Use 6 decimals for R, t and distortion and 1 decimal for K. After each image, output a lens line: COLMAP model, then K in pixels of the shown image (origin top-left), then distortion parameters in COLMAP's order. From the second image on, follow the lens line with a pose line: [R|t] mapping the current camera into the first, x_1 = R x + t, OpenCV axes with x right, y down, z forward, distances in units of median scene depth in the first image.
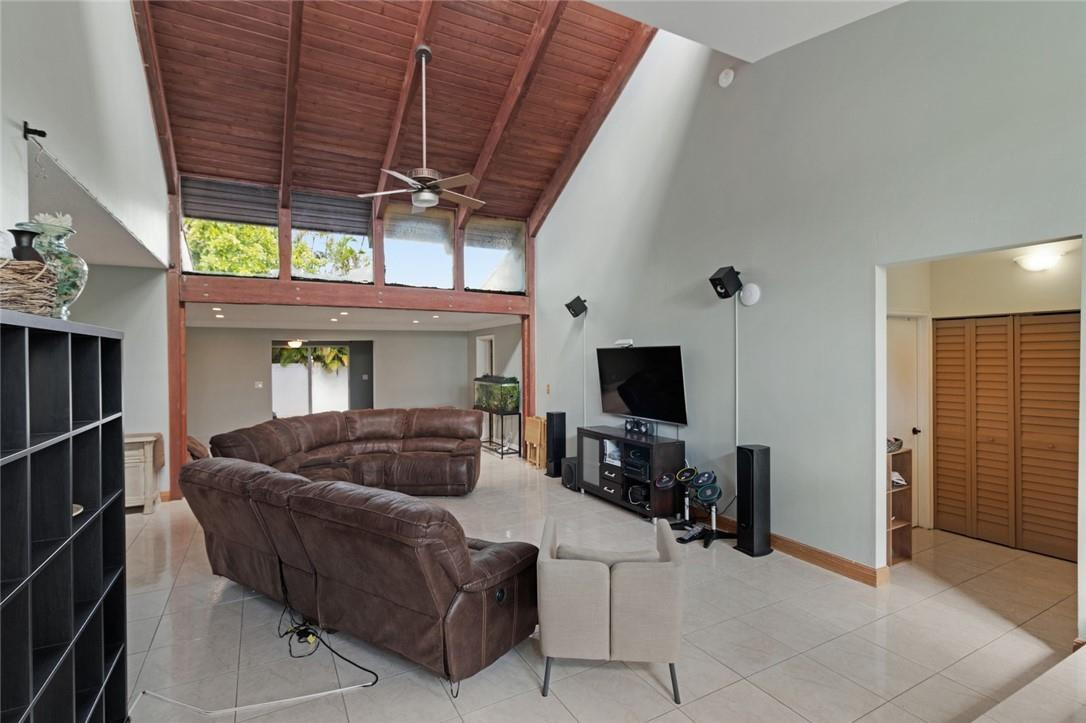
lens RADIAL K [[507.9, 0, 530.1], [0, 507.9, 361.3], [0, 0, 1]] dist [0.002022, 0.001746]
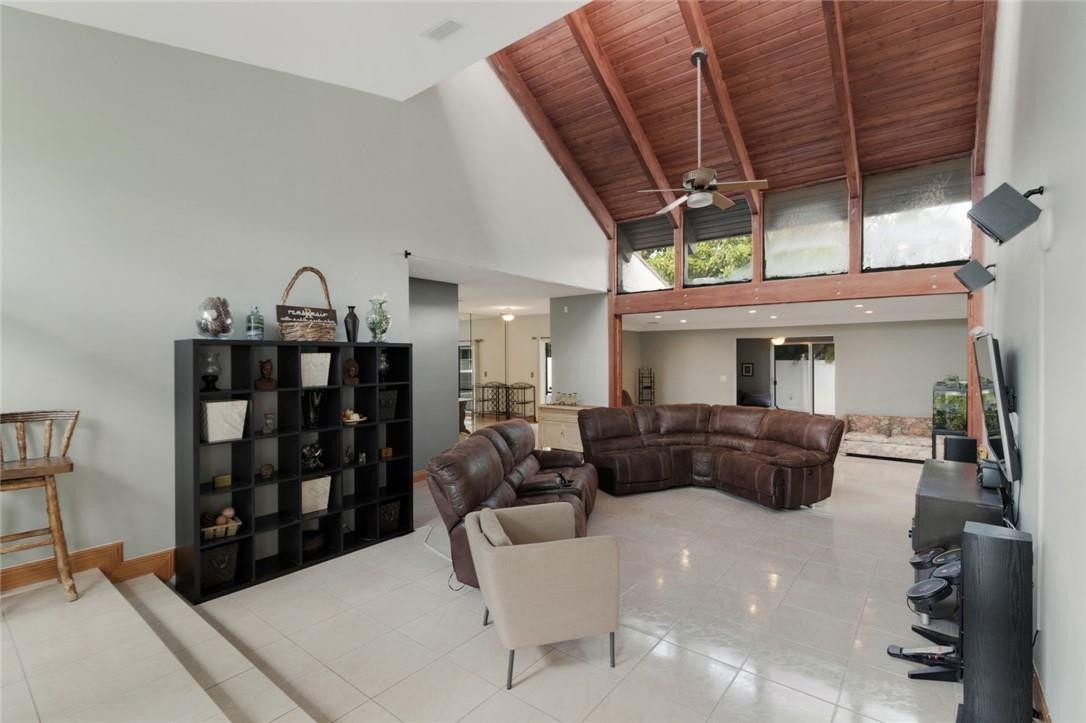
lens RADIAL K [[507.9, 0, 553.5], [0, 507.9, 364.4], [0, 0, 1]] dist [0.002022, 0.001746]
pose [[0.404975, 0.020091, -0.914107, 0.458101], [-0.004130, 0.999789, 0.020144, -0.007076], [0.914319, -0.004383, 0.404972, 0.240772]]
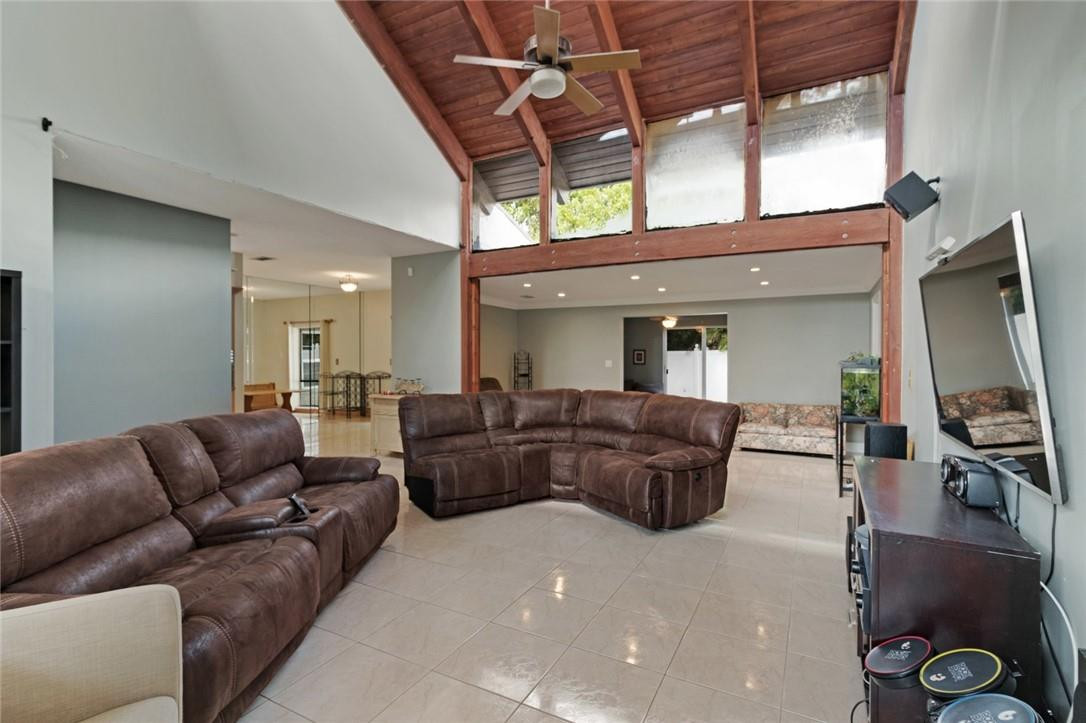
lens RADIAL K [[507.9, 0, 557.9], [0, 507.9, 363.5], [0, 0, 1]] dist [0.002022, 0.001746]
pose [[0.565493, 0.023511, -0.824418, 0.284495], [-0.012630, 0.999723, 0.019847, 0.036747], [0.824657, -0.000811, 0.565633, 0.466957]]
